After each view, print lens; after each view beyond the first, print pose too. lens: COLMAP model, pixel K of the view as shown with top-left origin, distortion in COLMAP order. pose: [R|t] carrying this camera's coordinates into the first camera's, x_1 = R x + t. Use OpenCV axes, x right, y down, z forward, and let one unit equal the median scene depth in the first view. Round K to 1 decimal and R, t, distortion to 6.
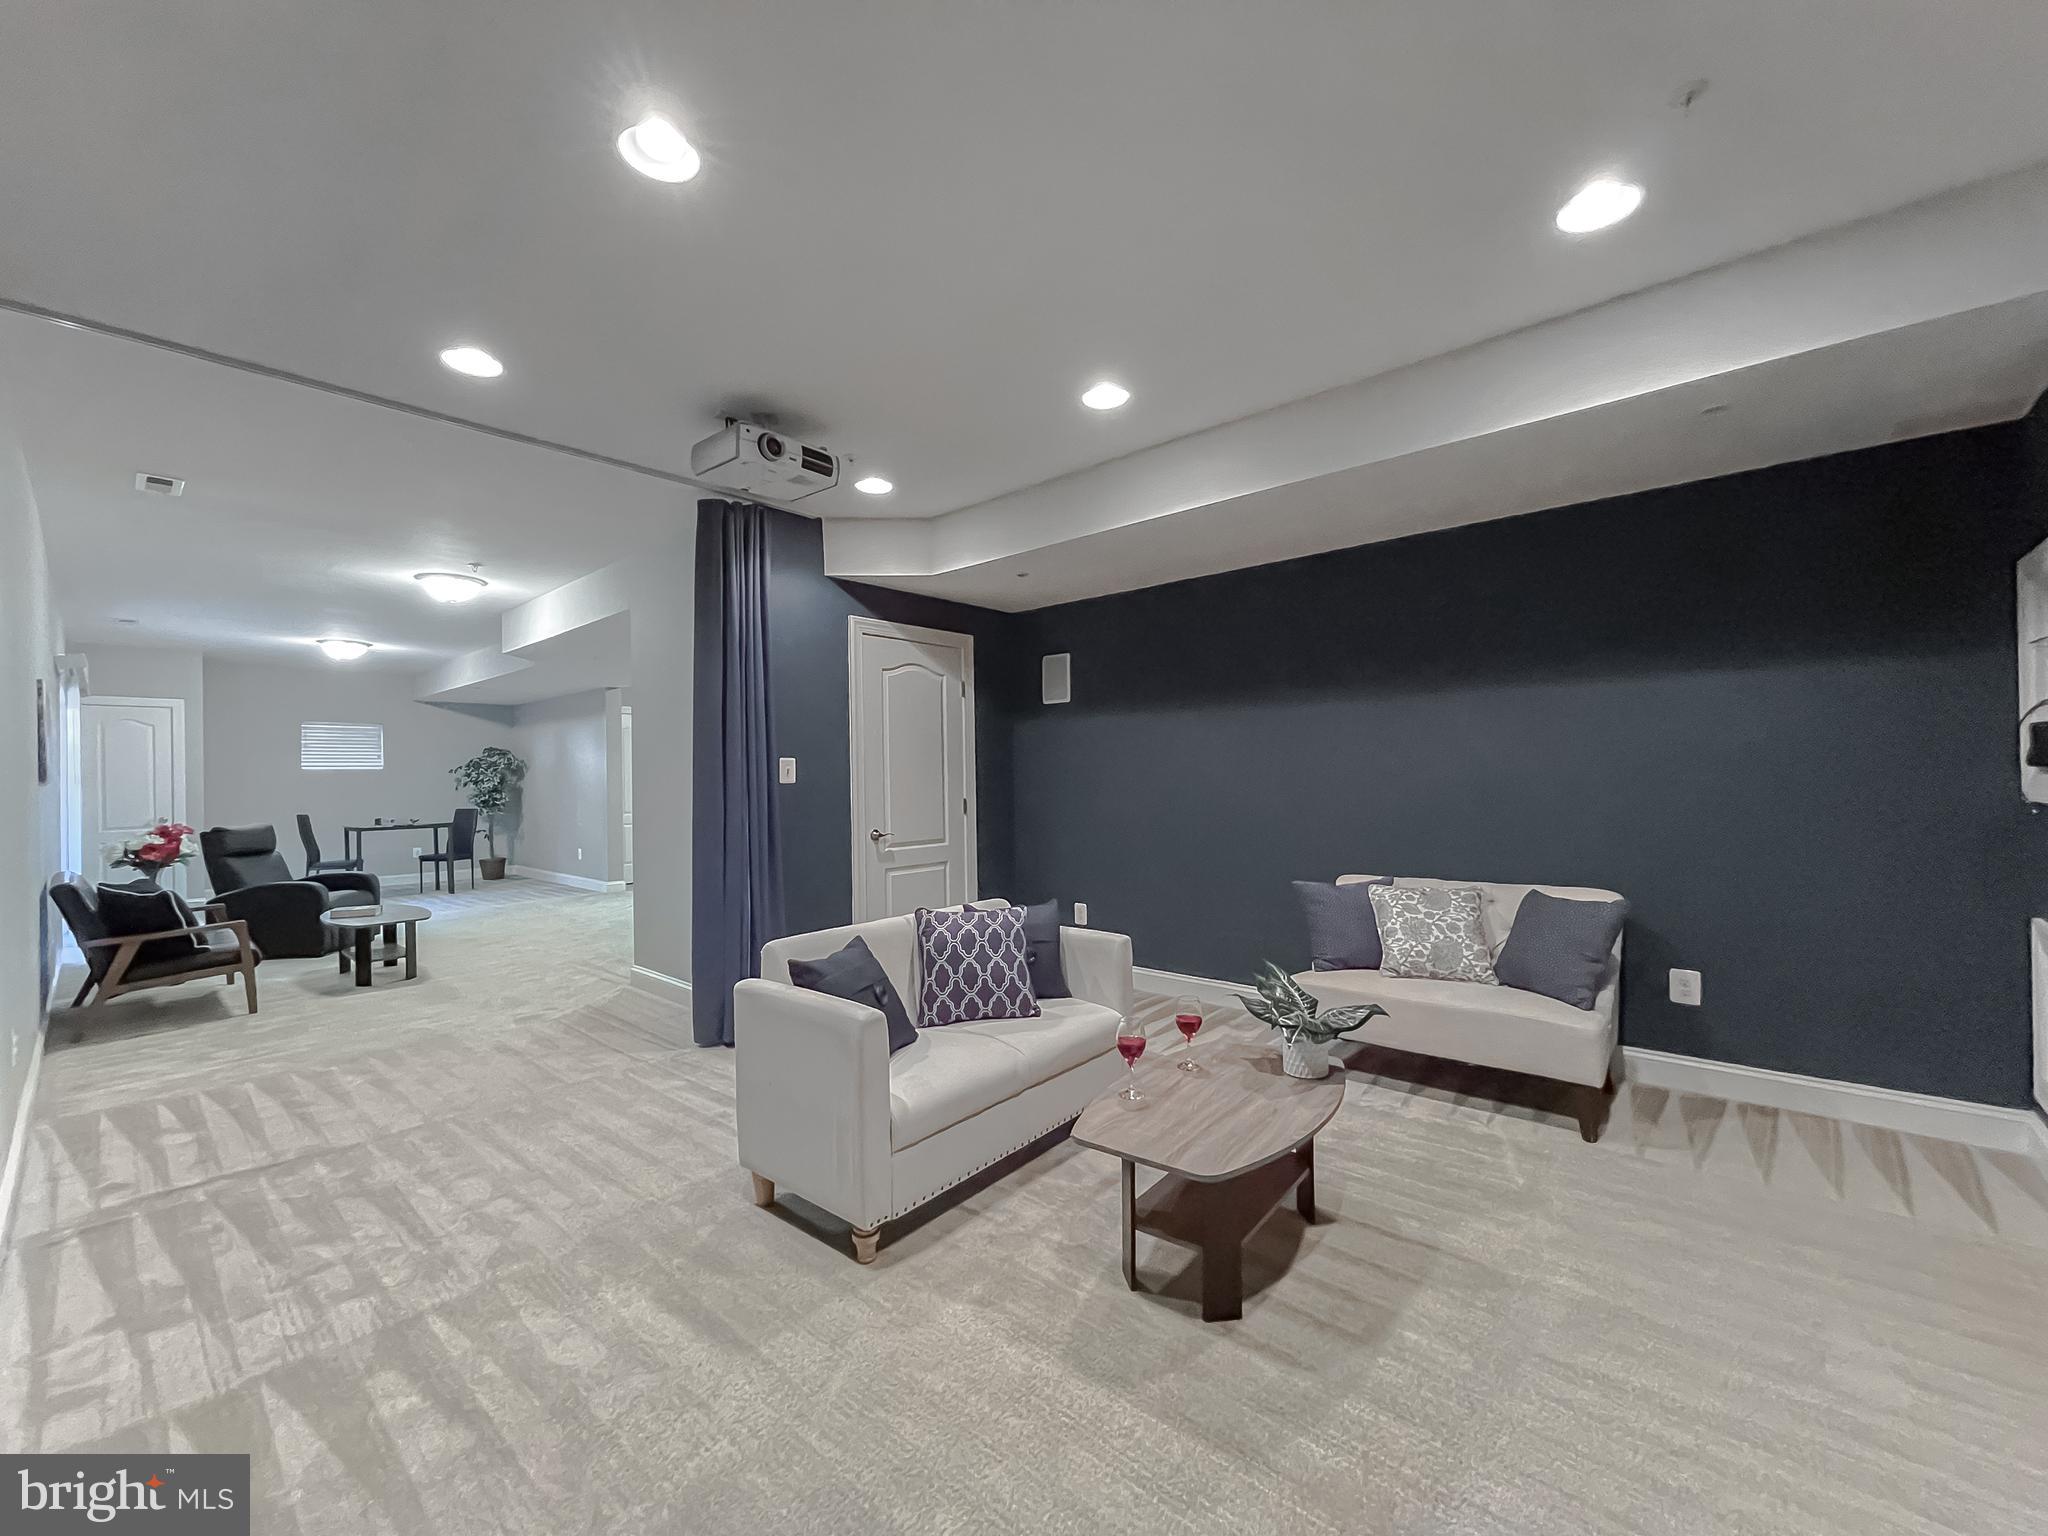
lens RADIAL K [[839.7, 0, 1016.5], [0, 839.7, 776.9], [0, 0, 1]] dist [0.001482, 0.000264]
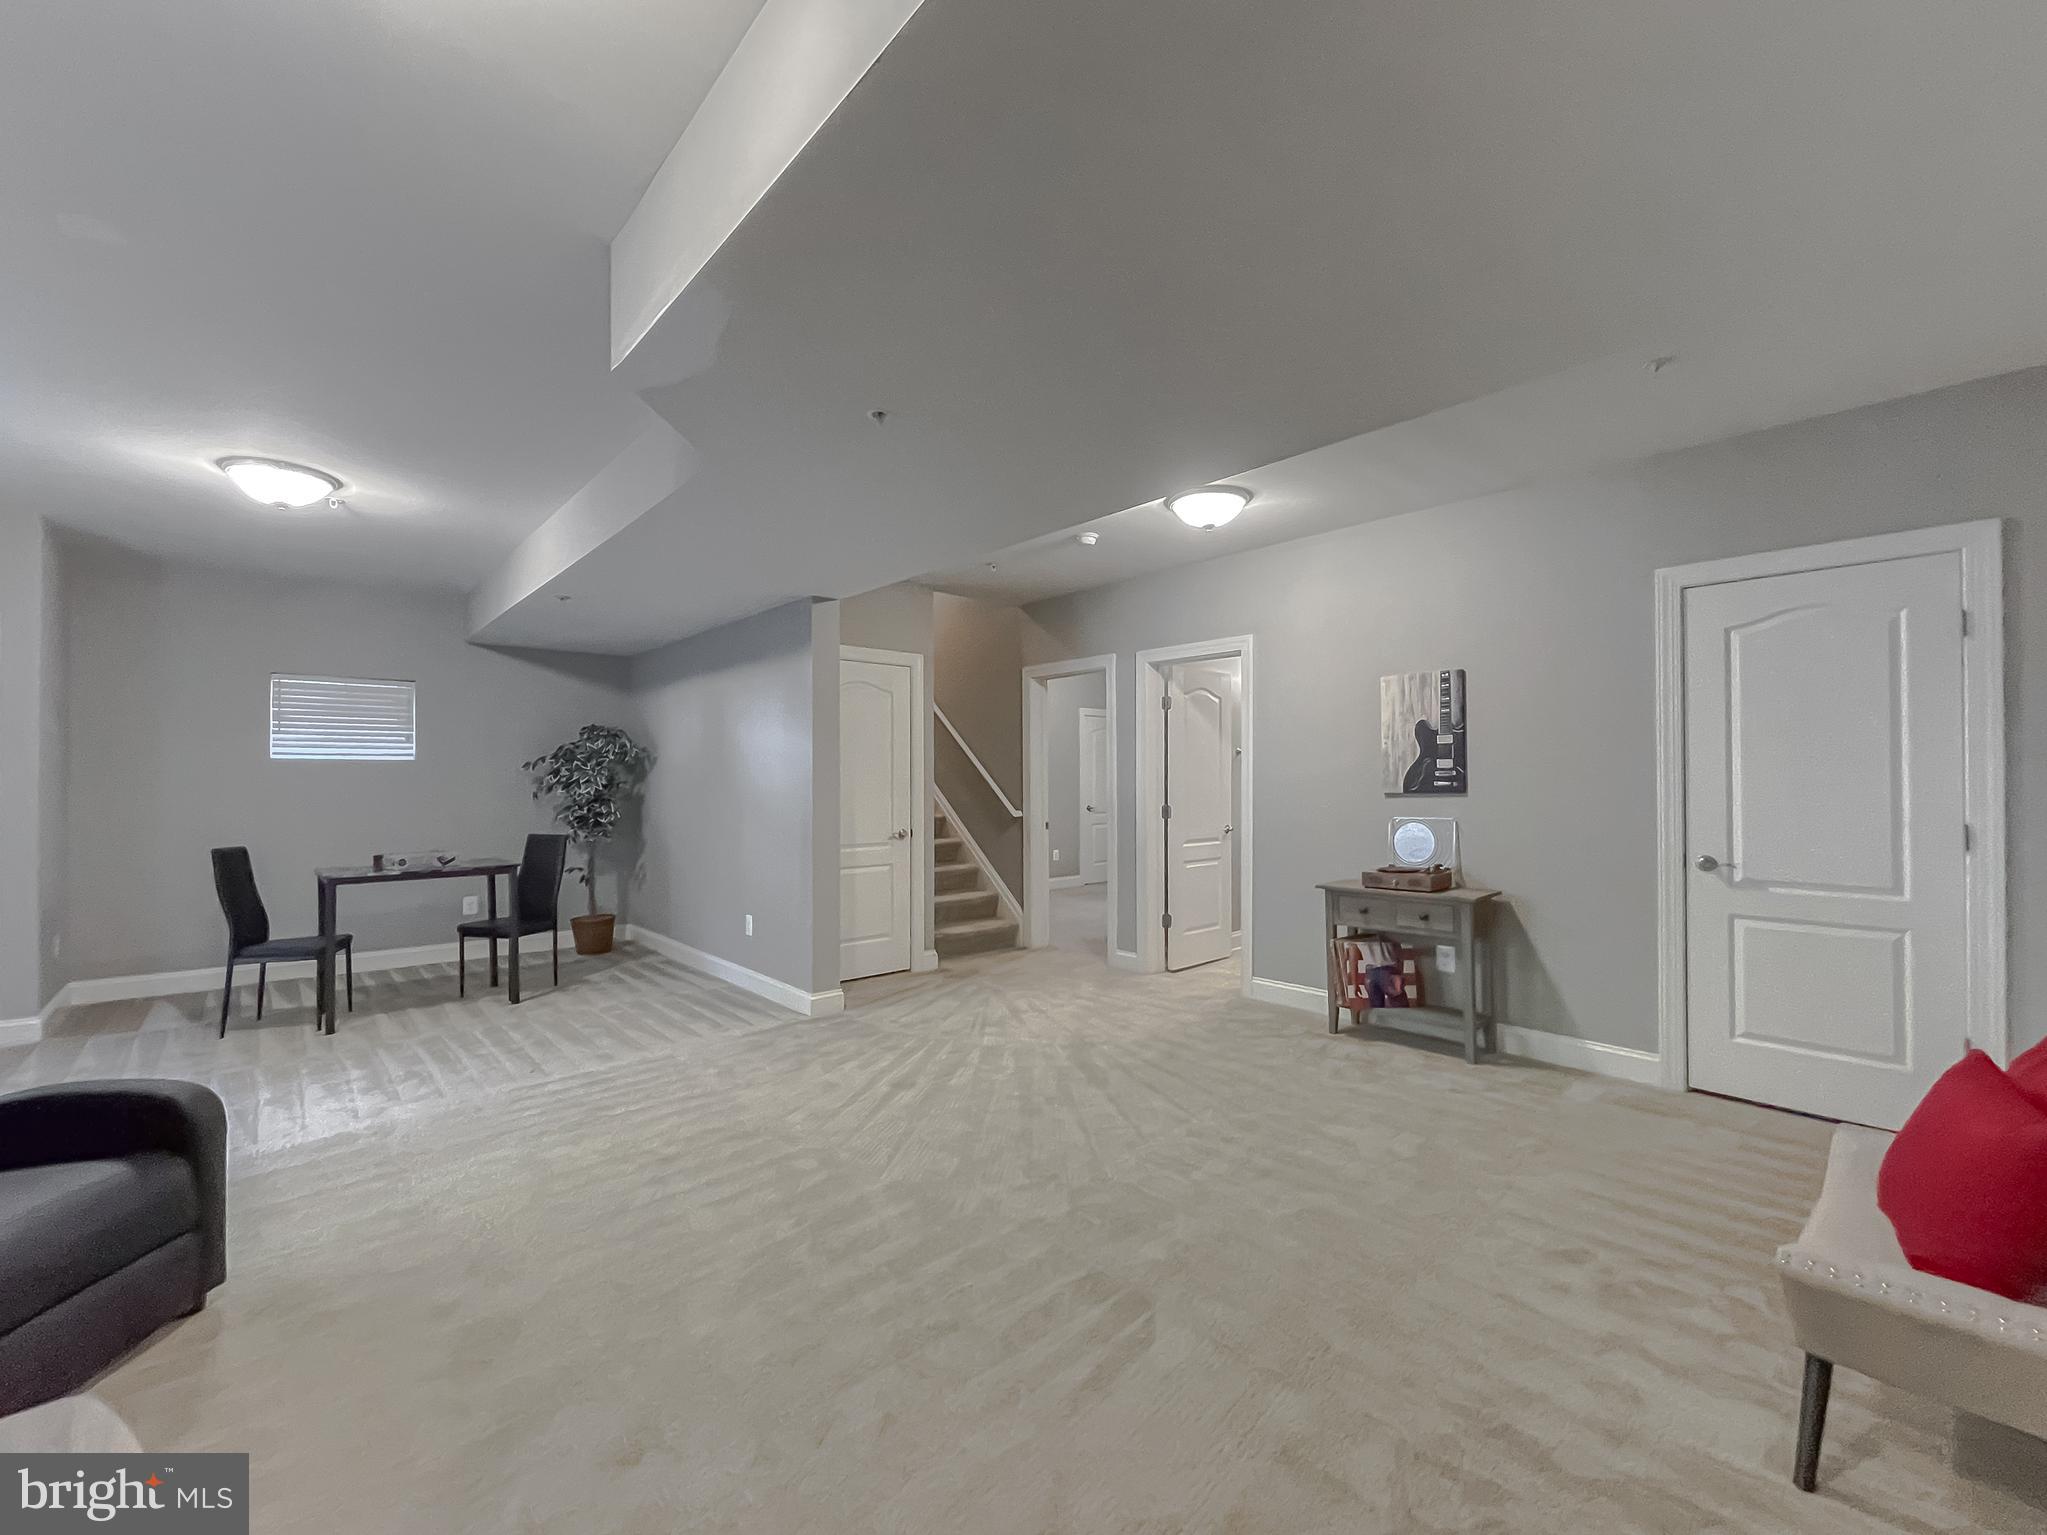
lens RADIAL K [[839.3, 0, 1030.2], [0, 839.3, 770.5], [0, 0, 1]] dist [0.001482, 0.000264]
pose [[0.996112, 0.008113, -0.087722, -0.291451], [-0.008571, 0.999951, -0.004856, -0.003659], [0.087678, 0.005589, 0.996133, 0.479025]]
